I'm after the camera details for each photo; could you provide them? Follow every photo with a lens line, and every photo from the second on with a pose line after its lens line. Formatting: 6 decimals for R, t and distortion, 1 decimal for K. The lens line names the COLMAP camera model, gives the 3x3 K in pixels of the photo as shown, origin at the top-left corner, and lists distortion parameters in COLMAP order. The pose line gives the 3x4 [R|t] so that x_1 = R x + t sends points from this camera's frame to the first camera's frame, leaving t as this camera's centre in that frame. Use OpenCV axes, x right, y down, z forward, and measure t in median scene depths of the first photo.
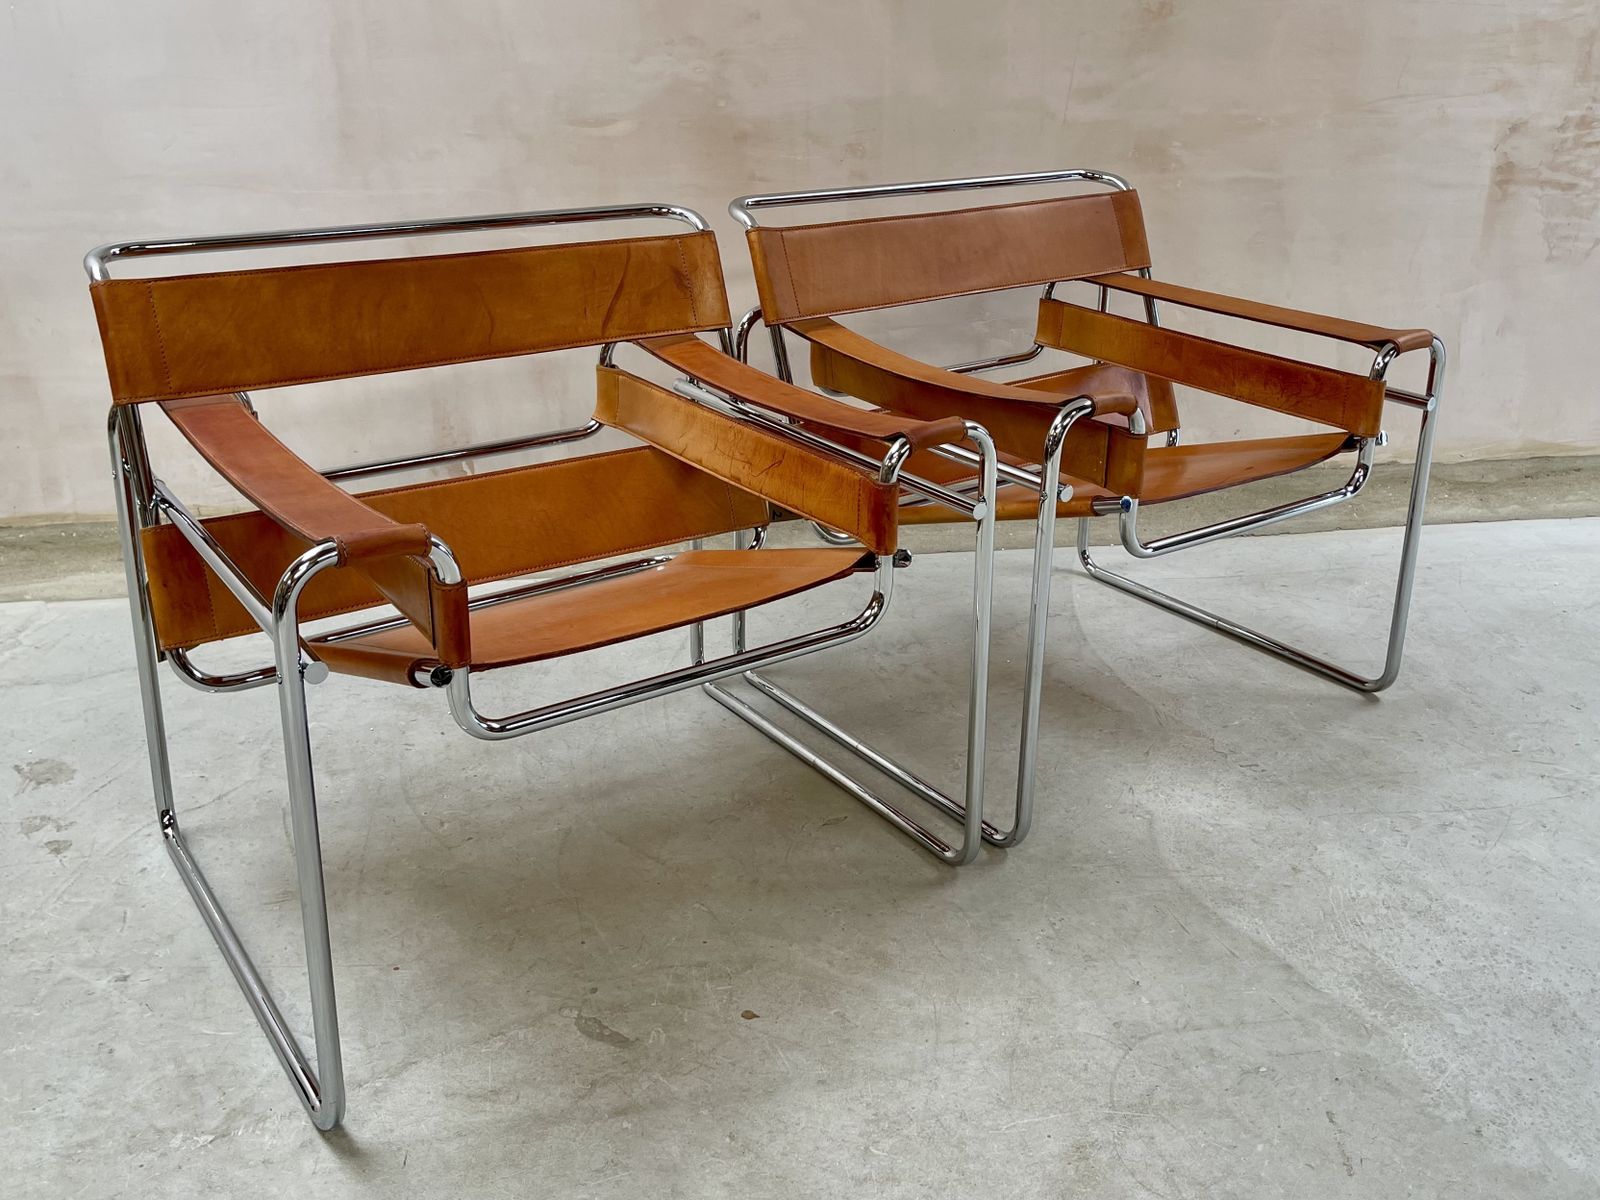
lens RADIAL K [[1880.9, 0, 776.6], [0, 1880.9, 643.6], [0, 0, 1]] dist [0.114542, -0.348008]
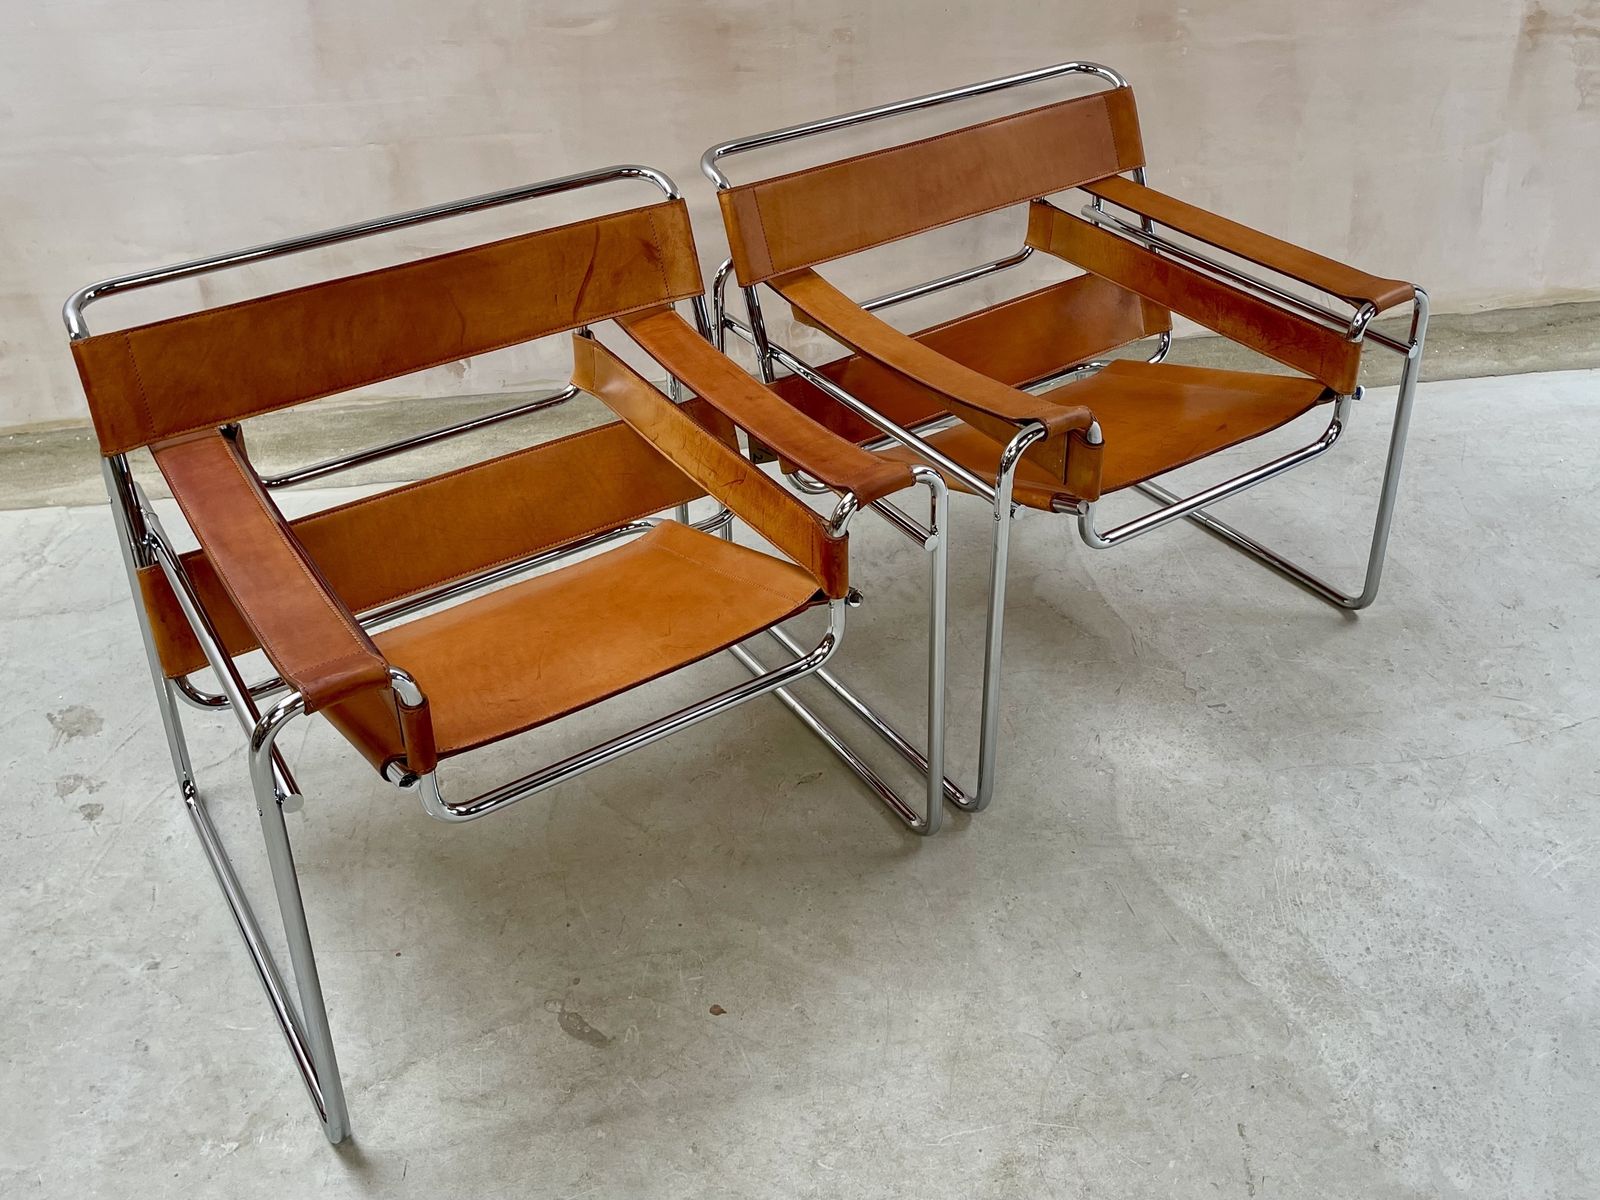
lens RADIAL K [[1947.3, 0, 739.5], [0, 1947.3, 600.7], [0, 0, 1]] dist [0.083012, -0.232455]
pose [[0.998135, -0.007440, -0.060587, 0.057538], [0.019416, 0.979692, 0.199567, -0.218187], [0.057871, -0.200371, 0.978009, -0.047422]]
